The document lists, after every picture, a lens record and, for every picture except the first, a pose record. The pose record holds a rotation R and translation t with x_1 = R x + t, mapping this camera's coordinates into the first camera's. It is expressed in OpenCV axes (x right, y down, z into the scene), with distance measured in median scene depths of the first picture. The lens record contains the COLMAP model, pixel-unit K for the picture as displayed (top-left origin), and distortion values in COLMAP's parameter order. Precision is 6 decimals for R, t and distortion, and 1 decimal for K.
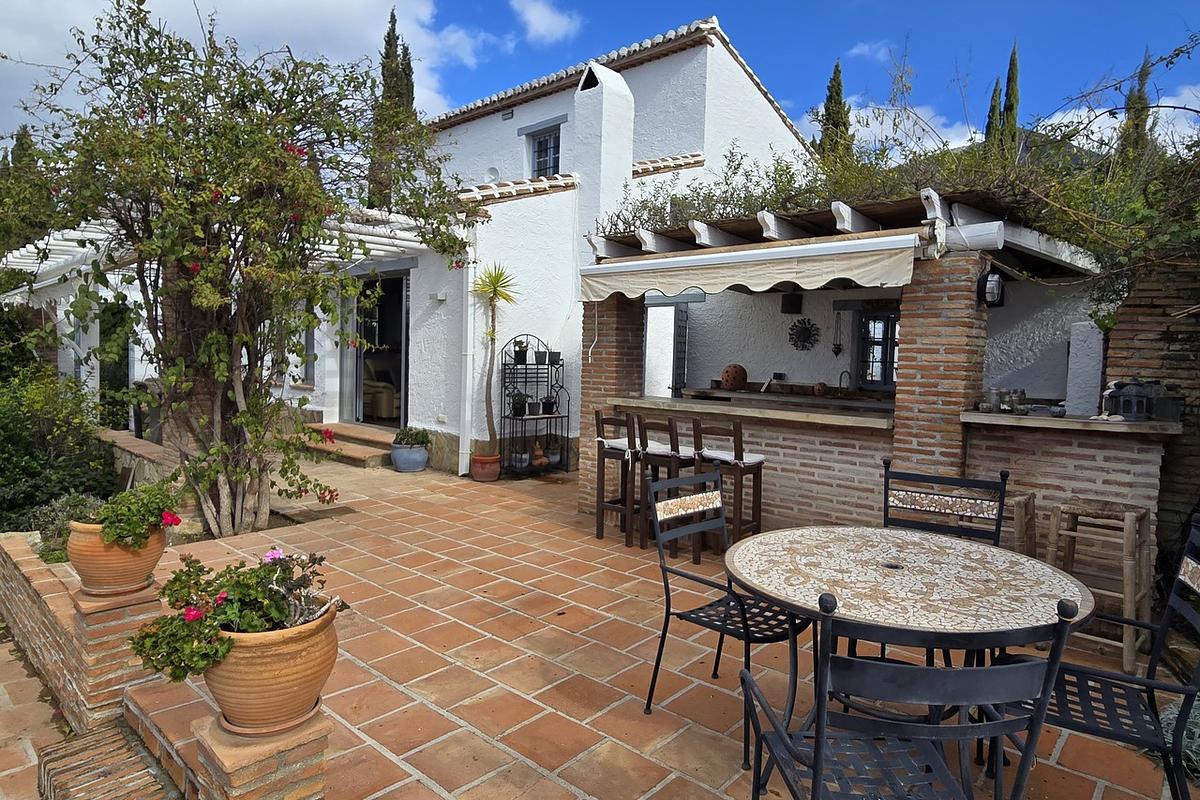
lens RADIAL K [[666.0, 0, 609.5], [0, 666.0, 399.9], [0, 0, 1]] dist [0.001814, -0.004665]
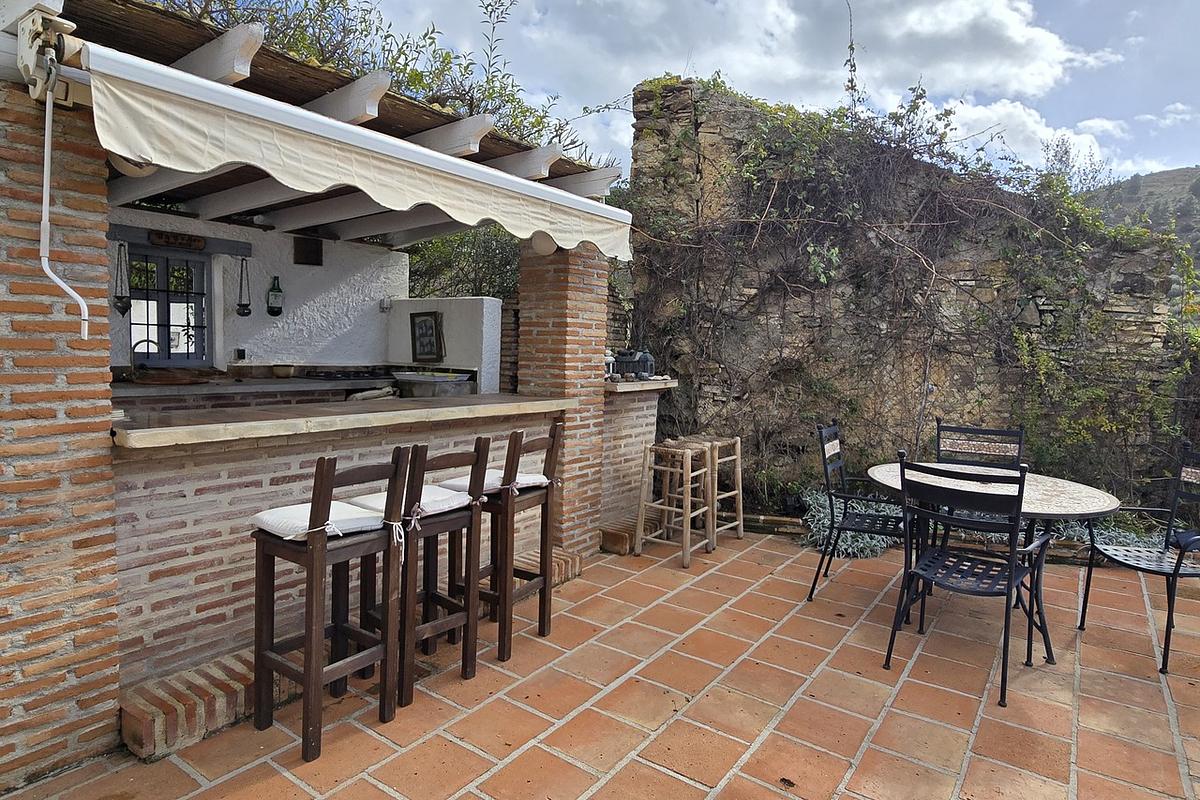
lens RADIAL K [[666.0, 0, 609.2], [0, 666.0, 396.9], [0, 0, 1]] dist [0.001814, -0.004665]
pose [[-0.077975, -0.105364, 0.991372, -0.529040], [0.032775, 0.993591, 0.108177, -0.074129], [-0.996416, 0.040927, -0.074022, 1.035092]]
